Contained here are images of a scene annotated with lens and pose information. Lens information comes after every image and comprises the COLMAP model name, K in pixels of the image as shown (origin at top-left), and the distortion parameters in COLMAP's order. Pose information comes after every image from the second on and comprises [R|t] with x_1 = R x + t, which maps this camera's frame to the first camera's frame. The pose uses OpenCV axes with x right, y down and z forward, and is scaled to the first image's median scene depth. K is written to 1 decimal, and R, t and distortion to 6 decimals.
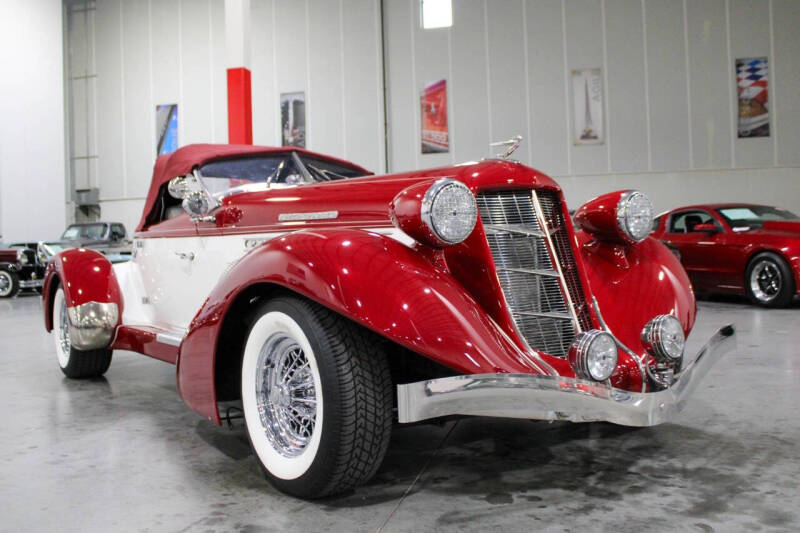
lens RADIAL K [[666.1, 0, 400.0], [0, 666.1, 266.5], [0, 0, 1]] dist [-0.109941, 0.083256]
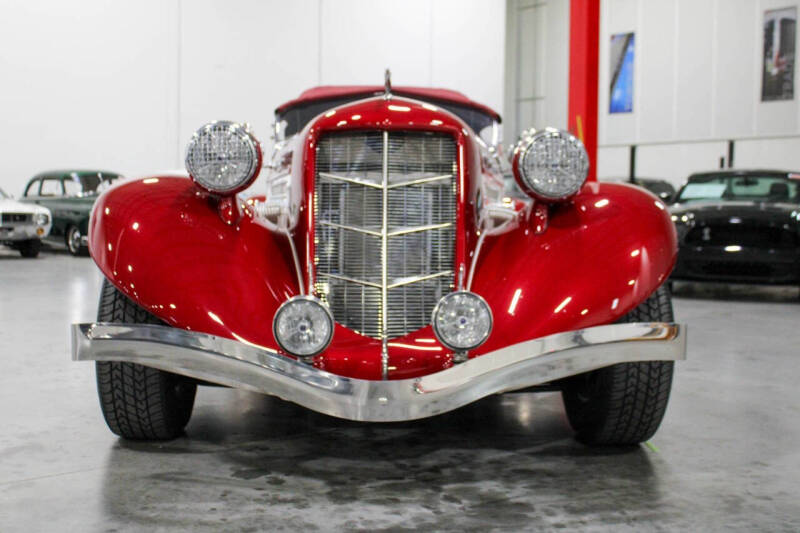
lens RADIAL K [[827.1, 0, 471.7], [0, 827.1, 267.6], [0, 0, 1]] dist [-0.064231, 0.008913]
pose [[0.863273, 0.071991, -0.499577, 0.800154], [-0.051026, 0.997153, 0.055520, -0.007453], [0.502151, -0.022437, 0.864489, 0.150986]]
